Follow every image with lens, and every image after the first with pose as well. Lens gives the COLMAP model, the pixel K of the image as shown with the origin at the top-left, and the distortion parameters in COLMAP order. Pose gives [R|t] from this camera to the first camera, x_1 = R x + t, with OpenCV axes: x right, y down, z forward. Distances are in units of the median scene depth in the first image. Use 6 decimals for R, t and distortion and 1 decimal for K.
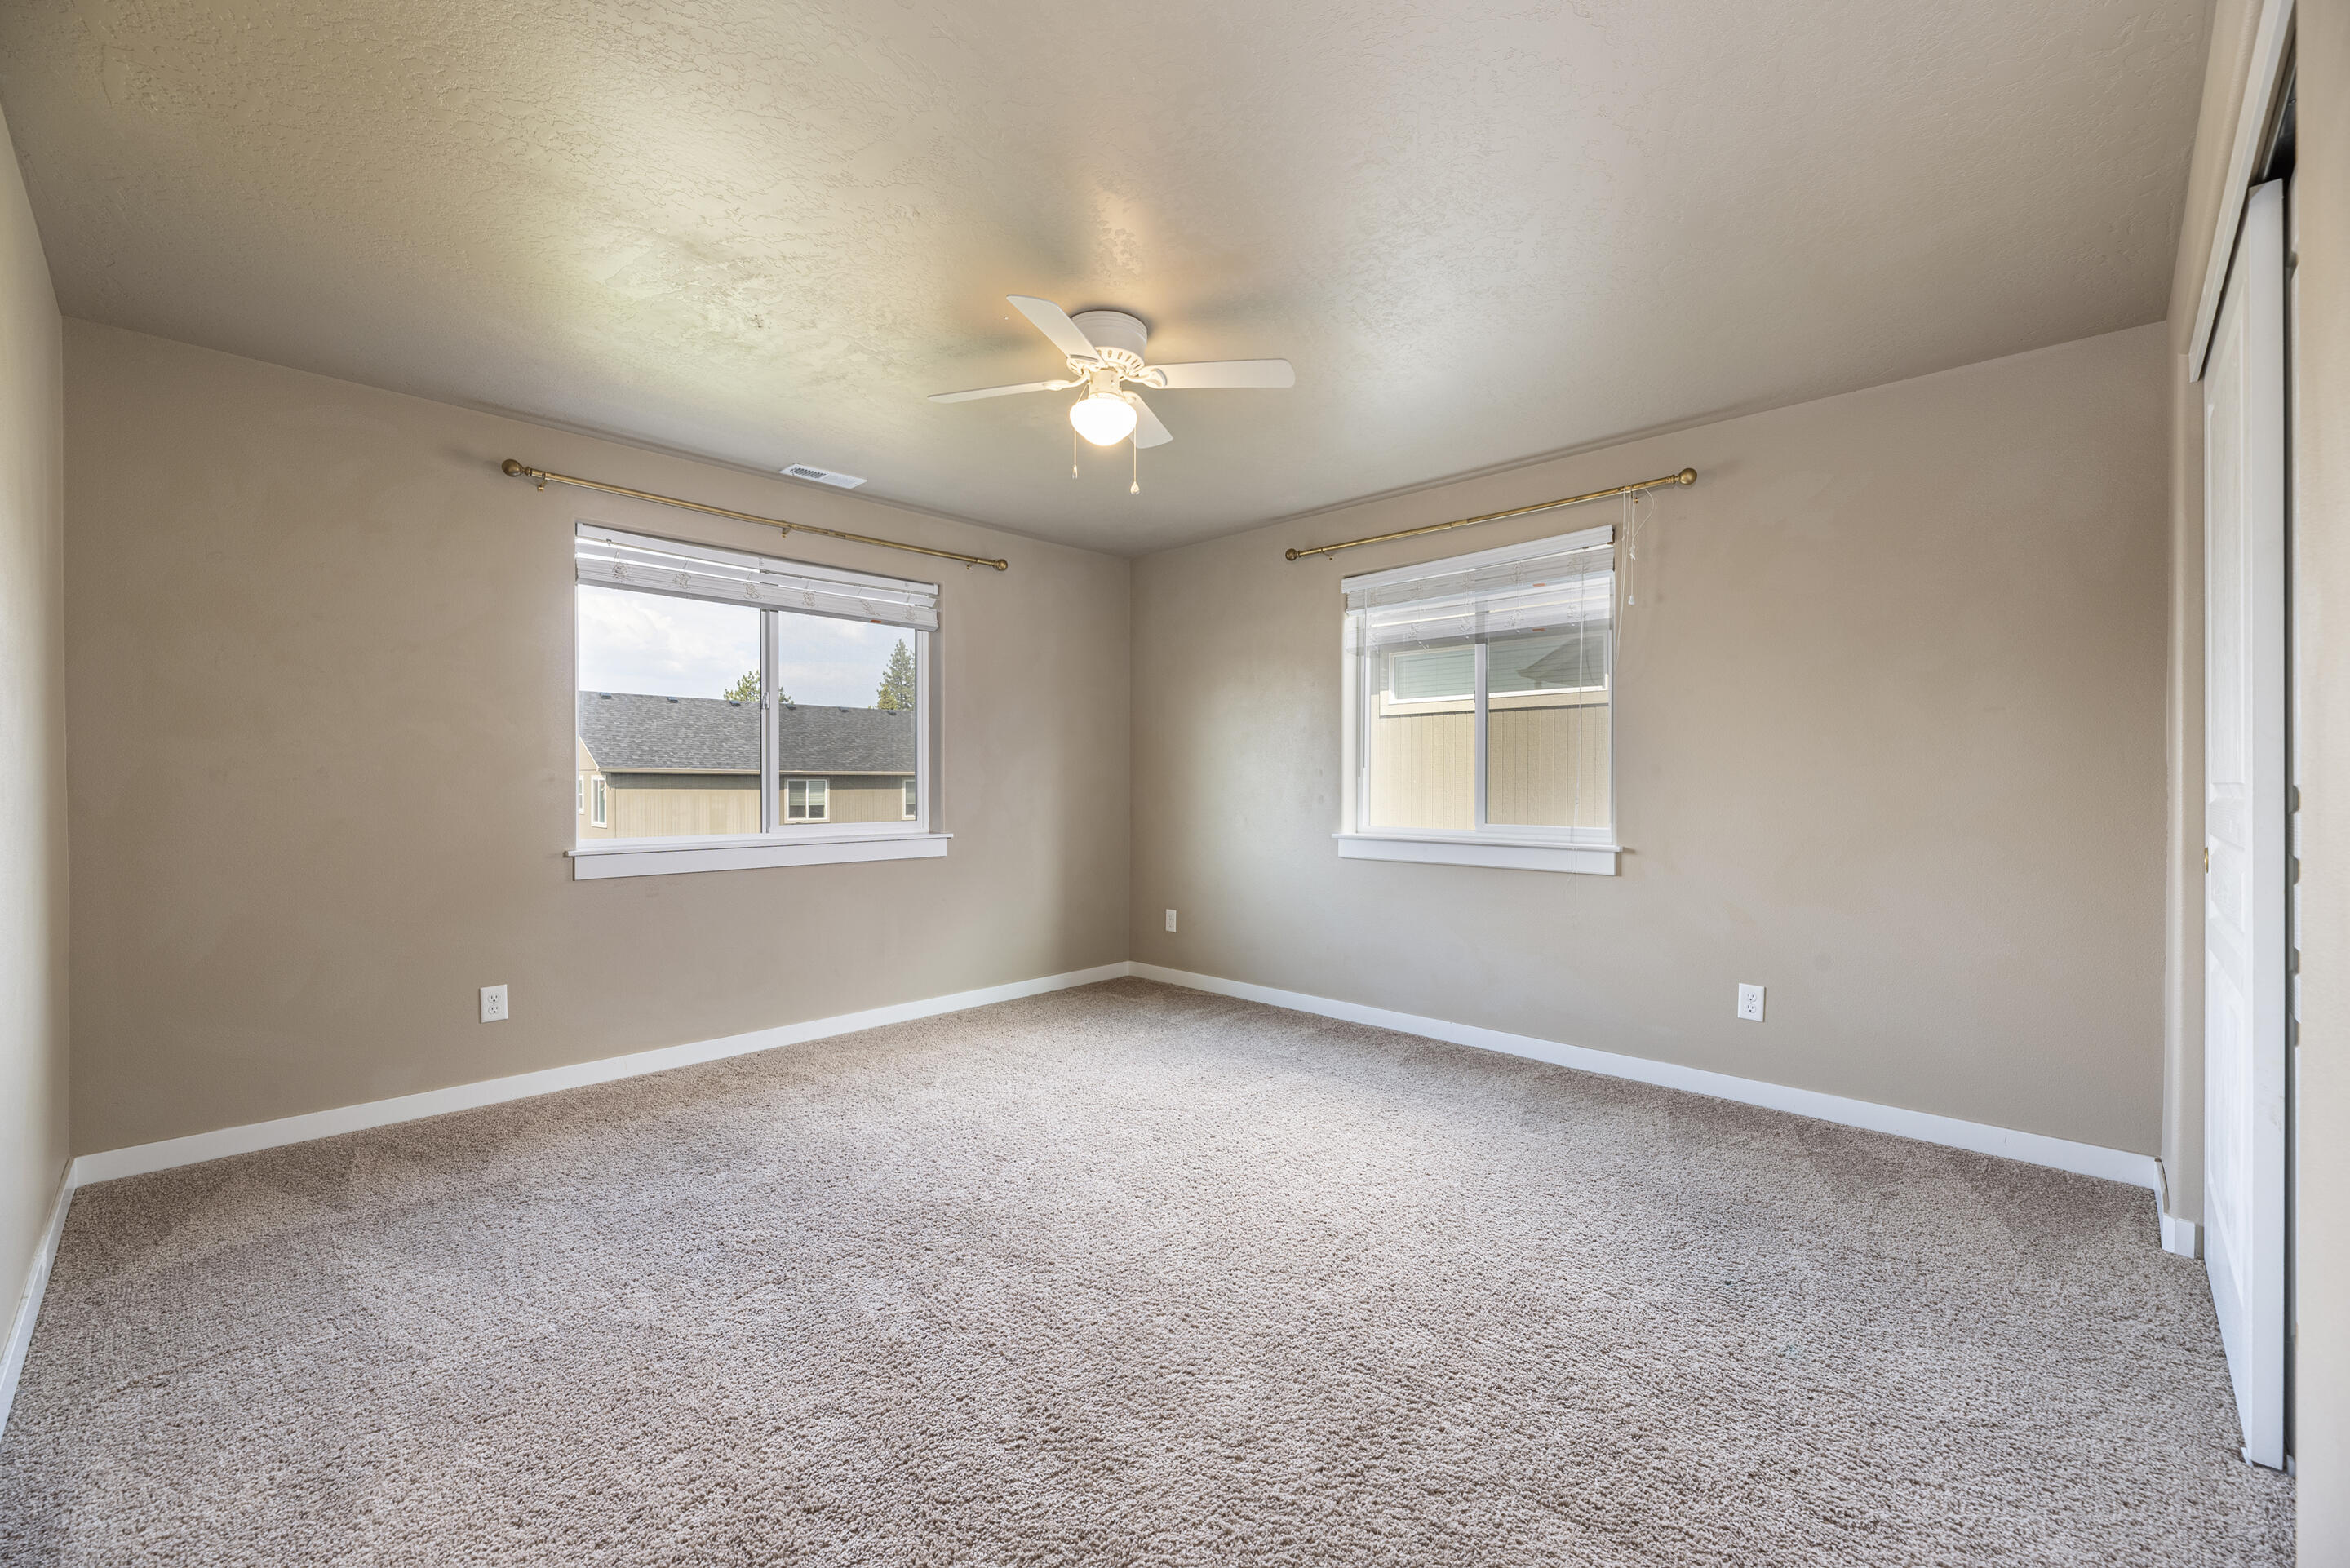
lens RADIAL K [[946.3, 0, 1162.6], [0, 946.3, 787.5], [0, 0, 1]] dist [-0.002549, -0.000400]
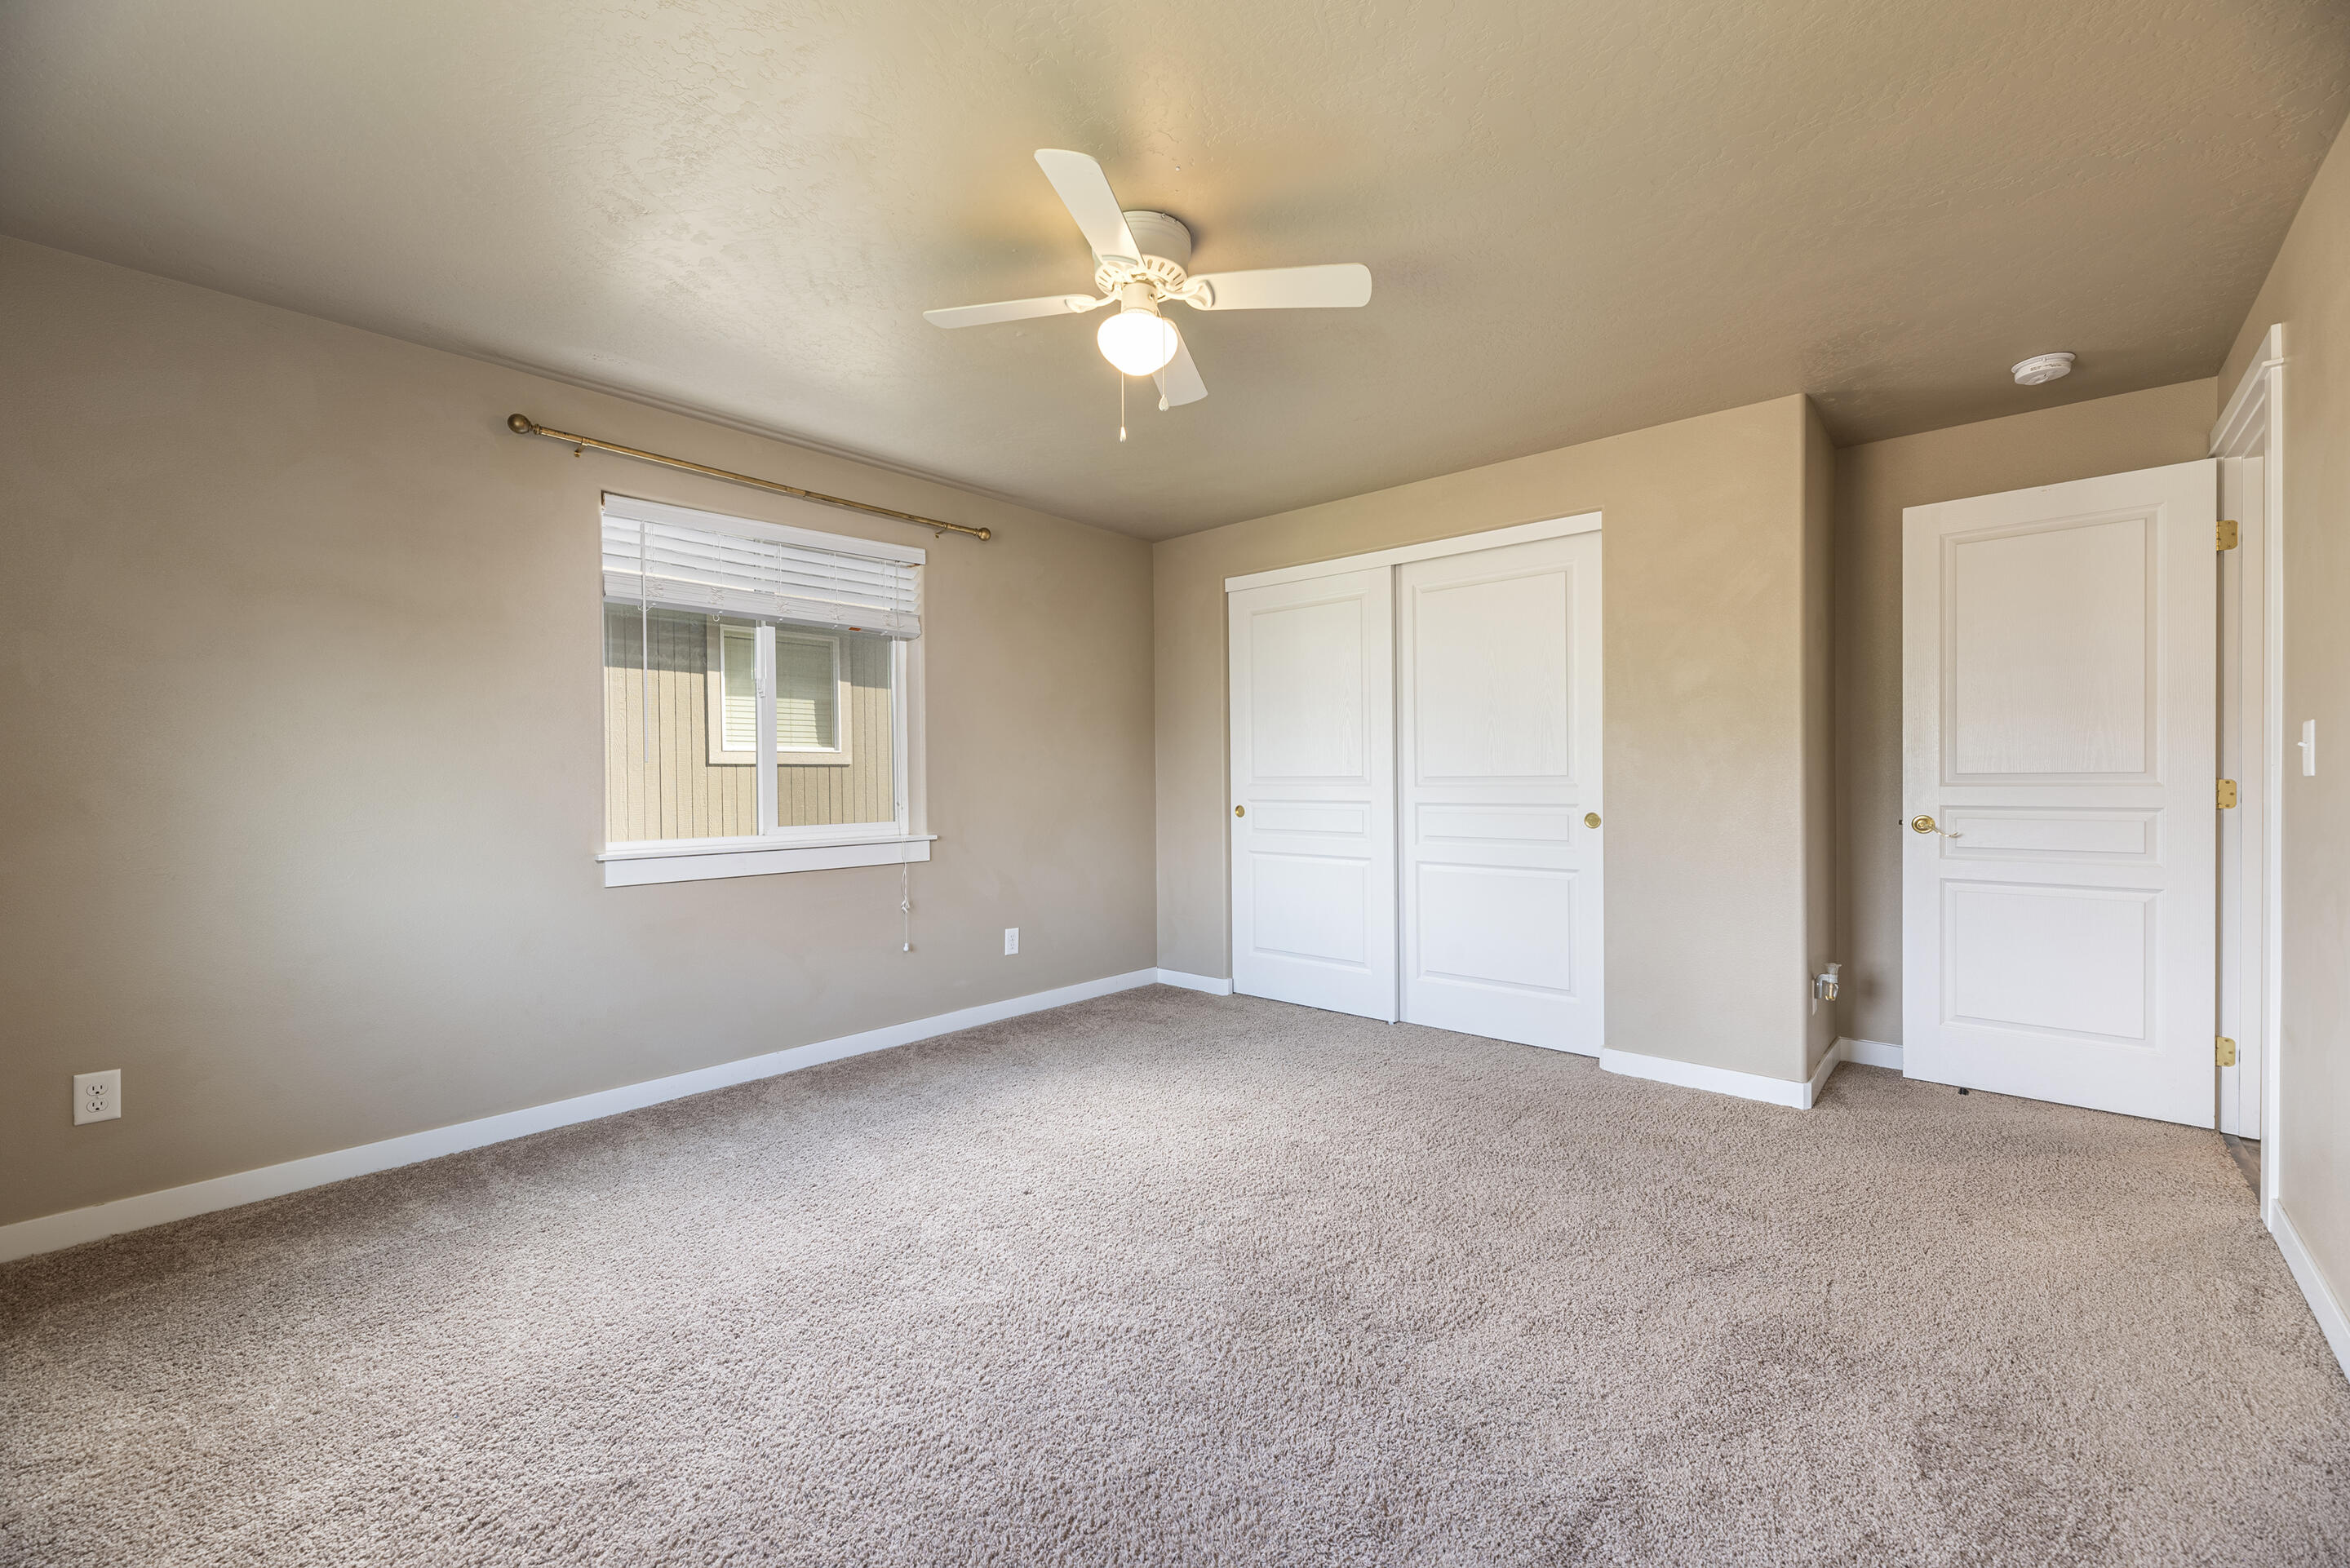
lens RADIAL K [[946.3, 0, 1167.0], [0, 946.3, 790.9], [0, 0, 1]] dist [-0.002549, -0.000400]
pose [[-0.040034, -0.002879, 0.999194, -0.662997], [0.025287, 0.999673, 0.003894, 0.013122], [-0.998878, 0.025423, -0.039948, 0.758261]]
